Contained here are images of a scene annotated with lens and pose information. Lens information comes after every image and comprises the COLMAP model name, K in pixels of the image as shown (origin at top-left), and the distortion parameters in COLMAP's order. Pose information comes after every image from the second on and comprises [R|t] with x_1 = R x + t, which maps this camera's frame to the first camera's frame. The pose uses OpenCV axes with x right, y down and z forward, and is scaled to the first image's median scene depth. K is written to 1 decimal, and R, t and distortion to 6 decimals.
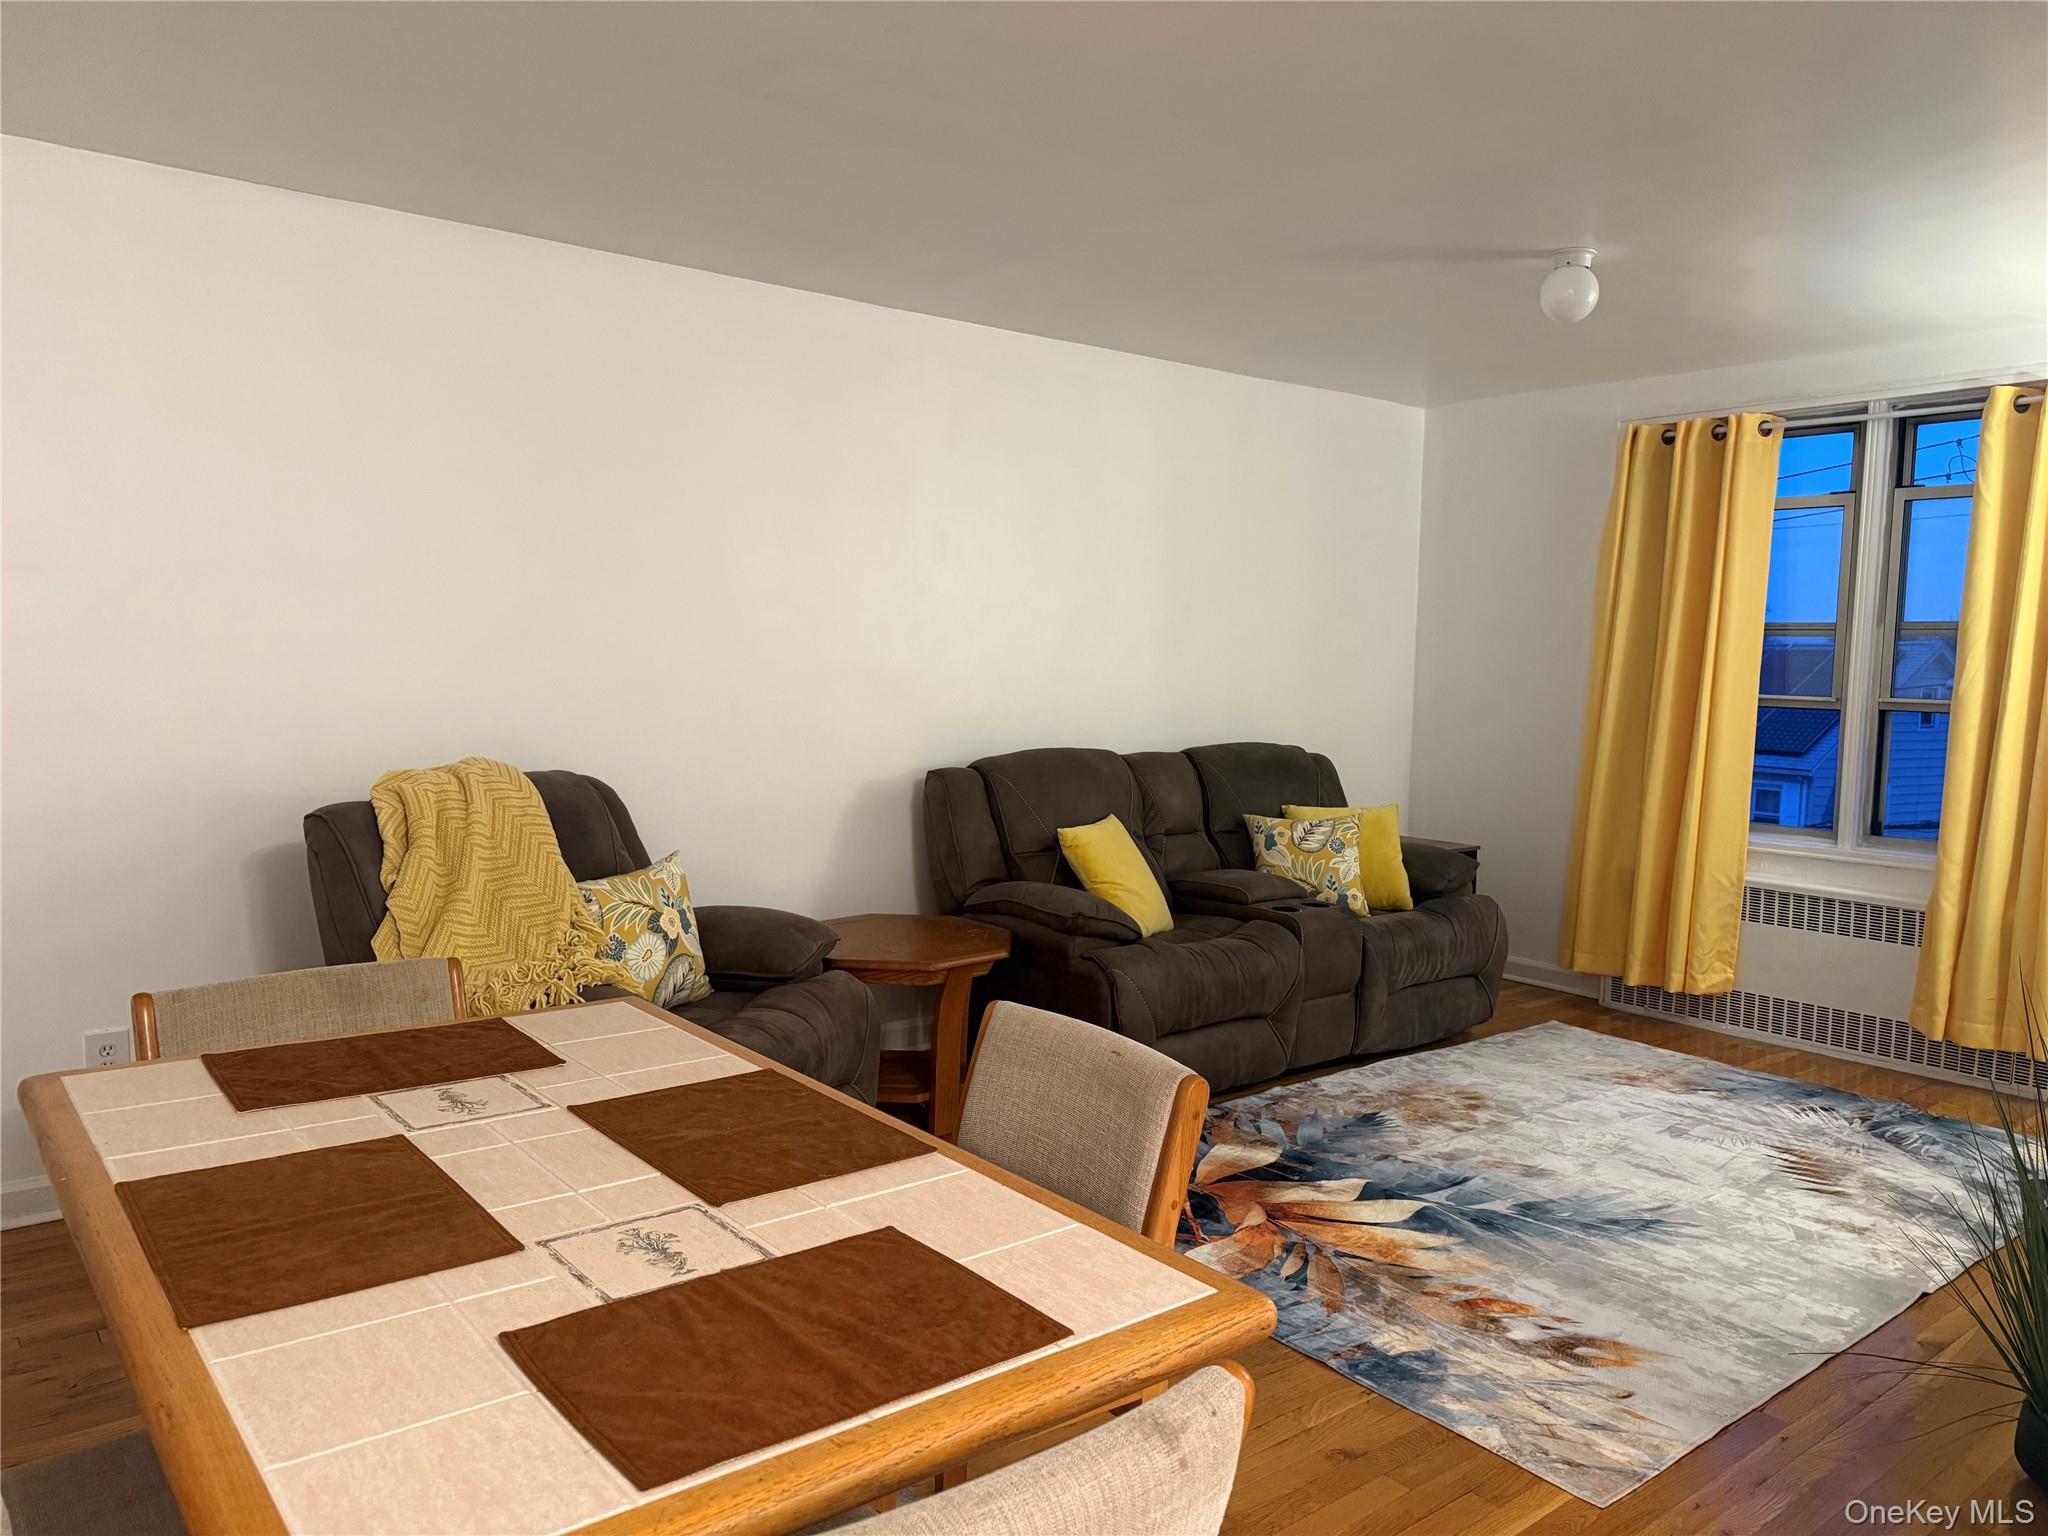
lens RADIAL K [[1436.6, 0, 1036.5], [0, 1436.6, 764.3], [0, 0, 1]] dist [0.124442, -0.172809]
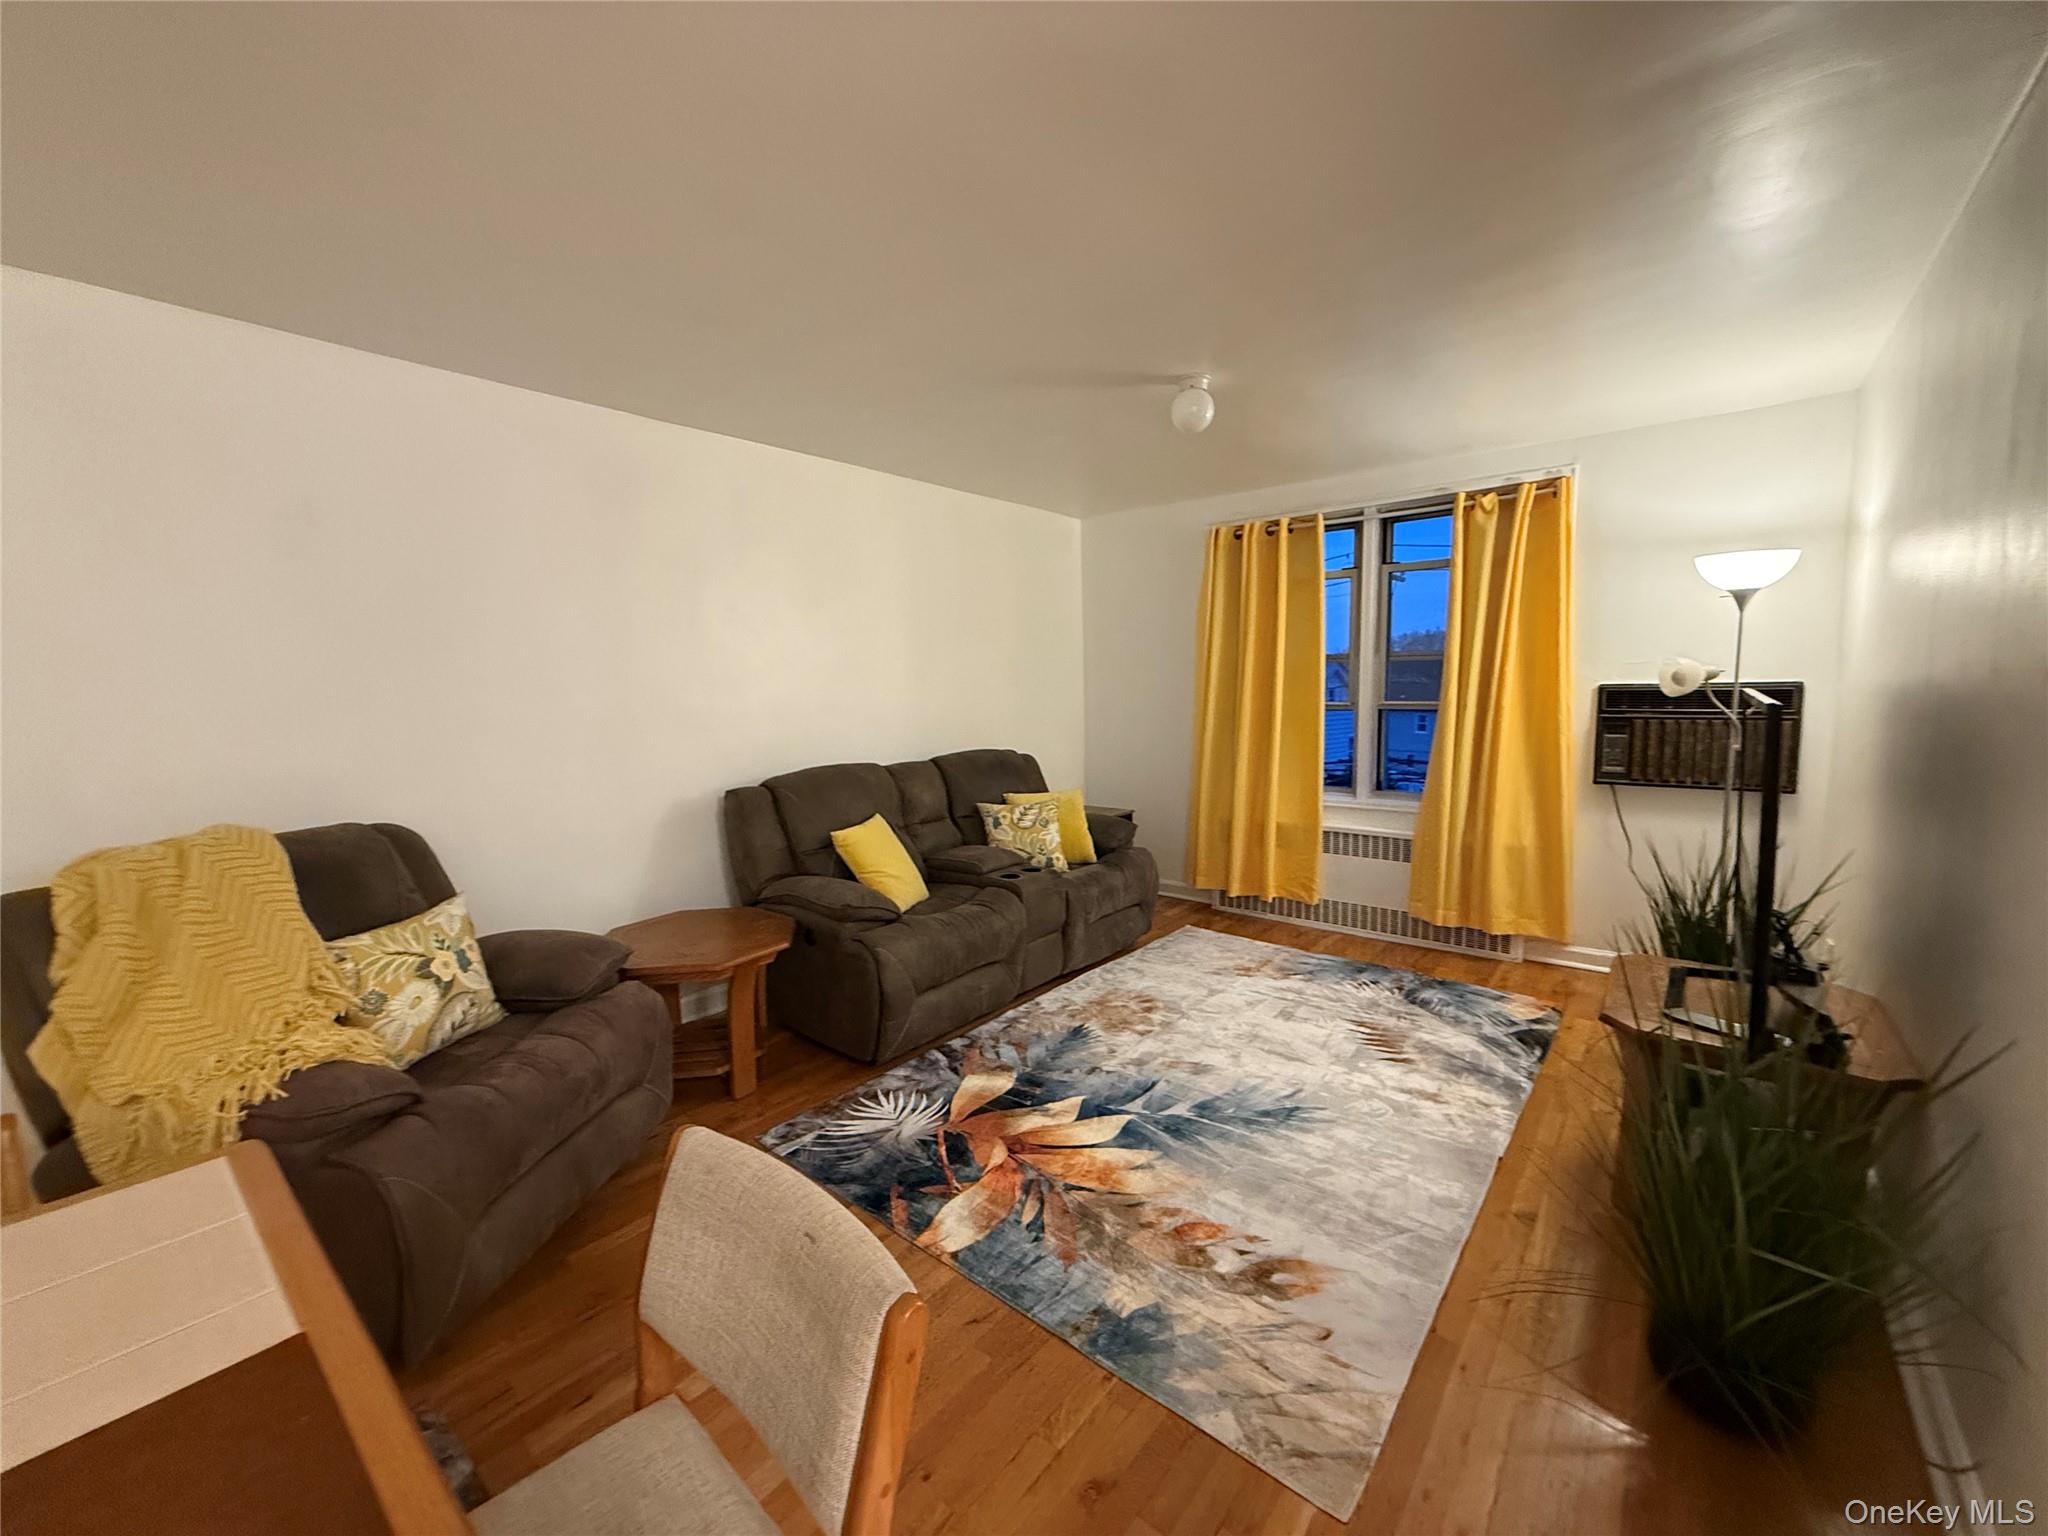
lens RADIAL K [[810.9, 0, 1013.9], [0, 810.9, 770.8], [0, 0, 1]] dist [-0.000275, -0.000070]
pose [[0.981748, -0.057786, 0.181195, 0.050446], [0.052290, 0.998019, 0.034971, -0.028117], [-0.182857, -0.024858, 0.982825, 0.292281]]
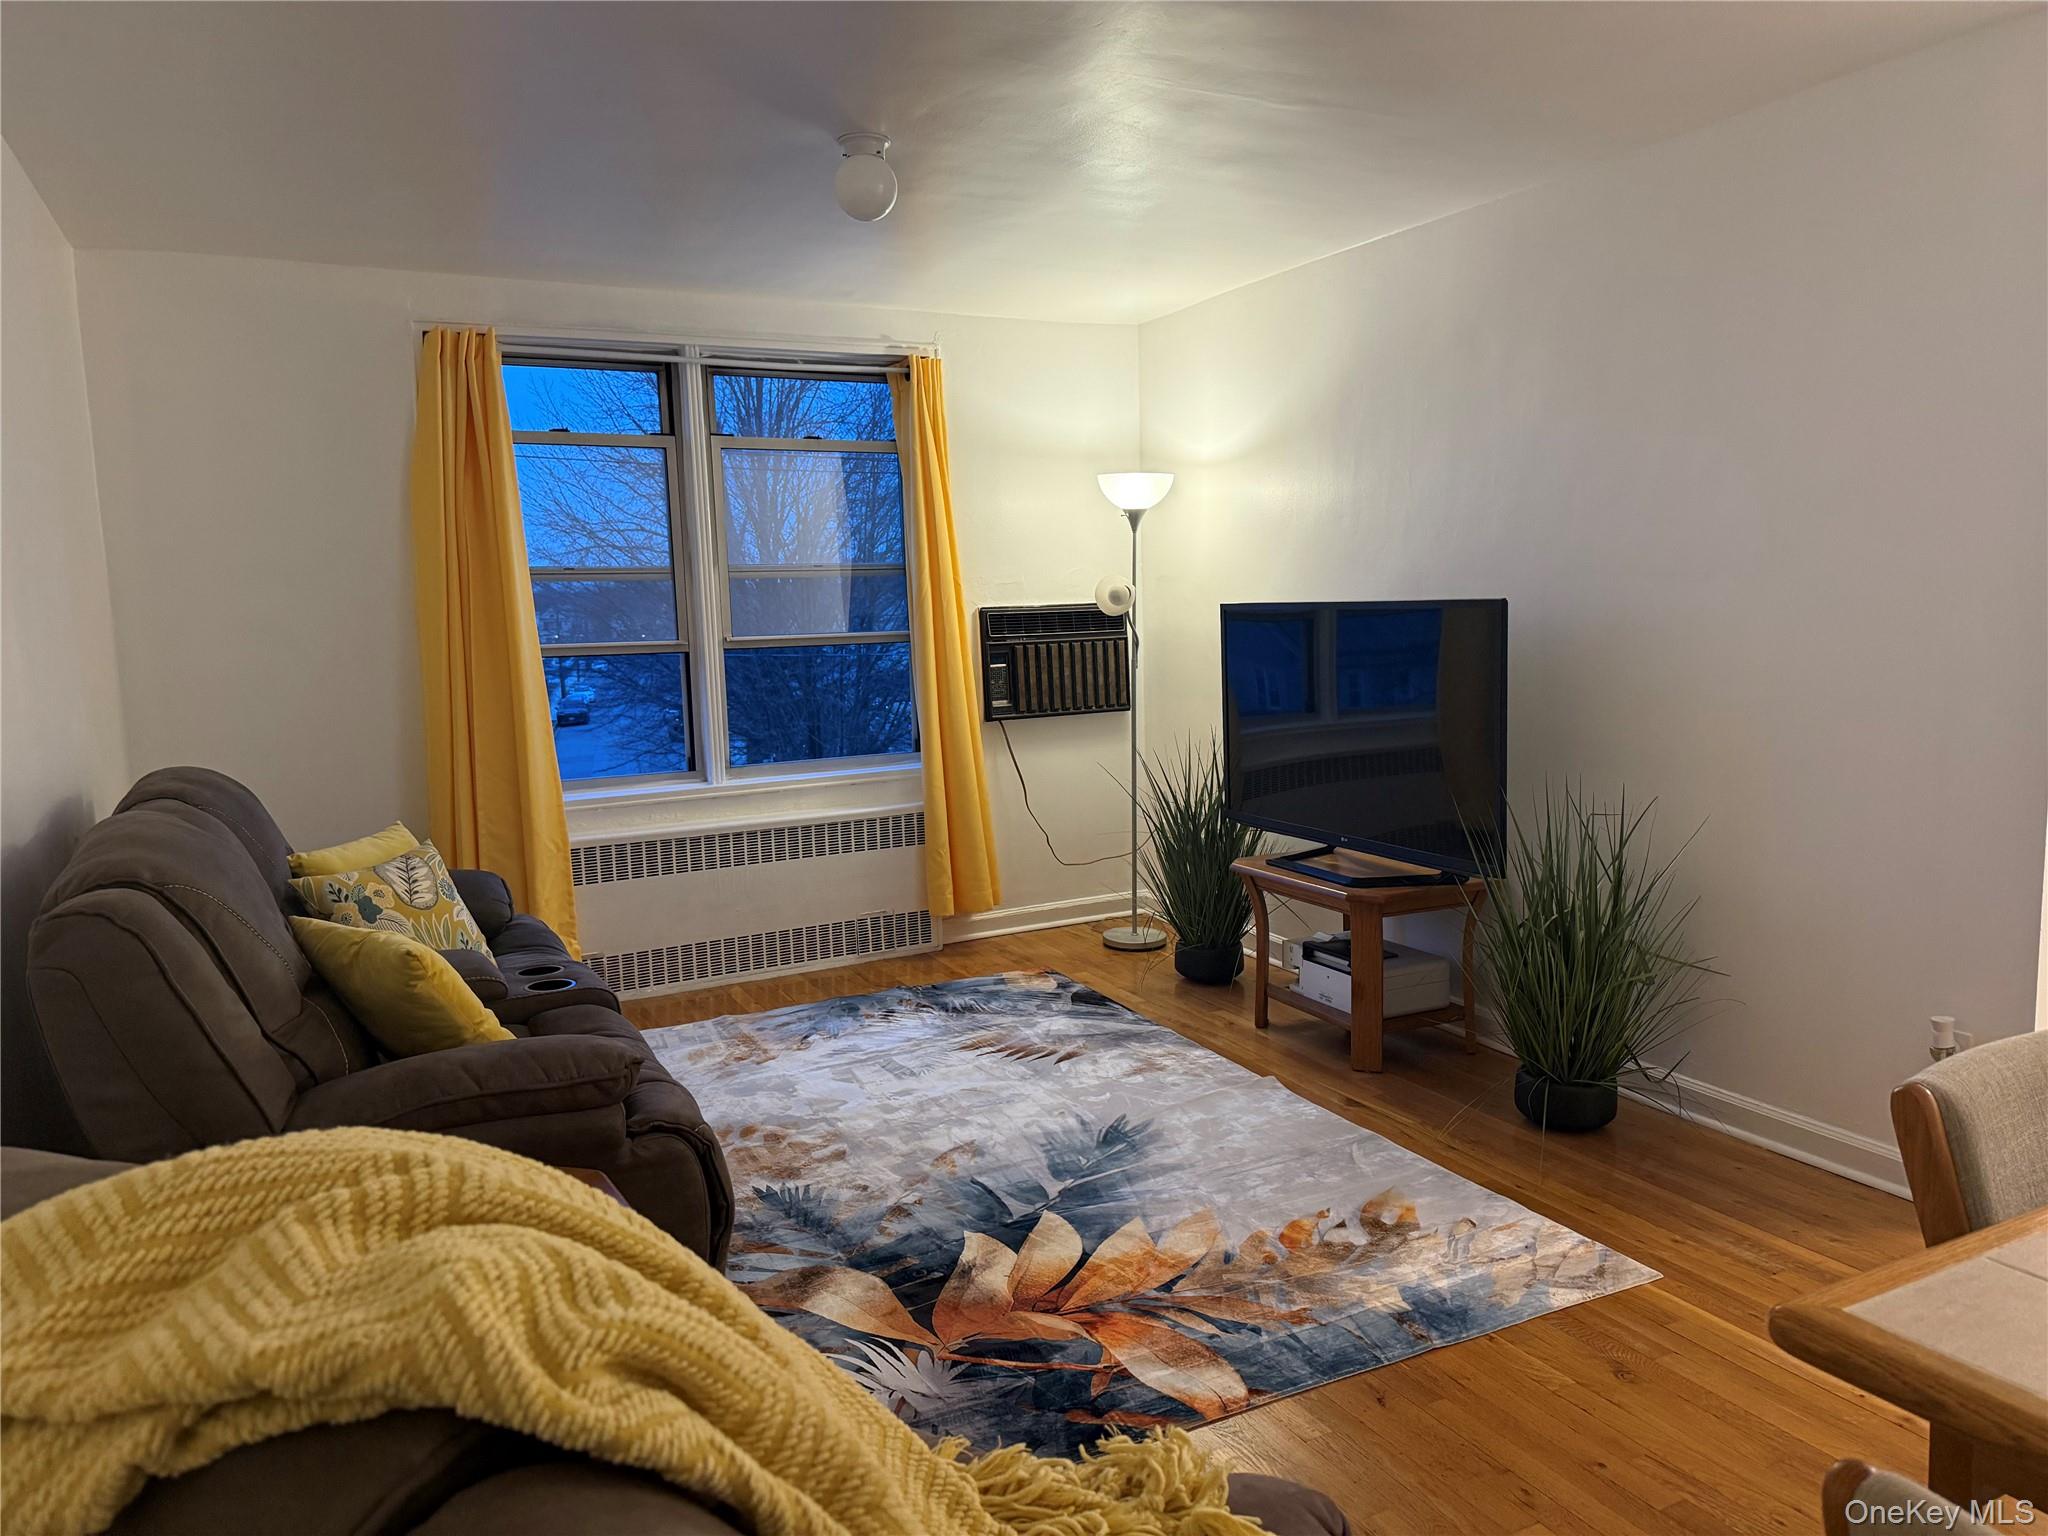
lens RADIAL K [[1436.6, 0, 1036.5], [0, 1436.6, 764.3], [0, 0, 1]] dist [0.124442, -0.172809]
pose [[0.210547, -0.140897, 0.967377, -0.491085], [0.109551, 0.986727, 0.119872, -0.068561], [-0.971426, 0.080738, 0.223188, 0.699444]]
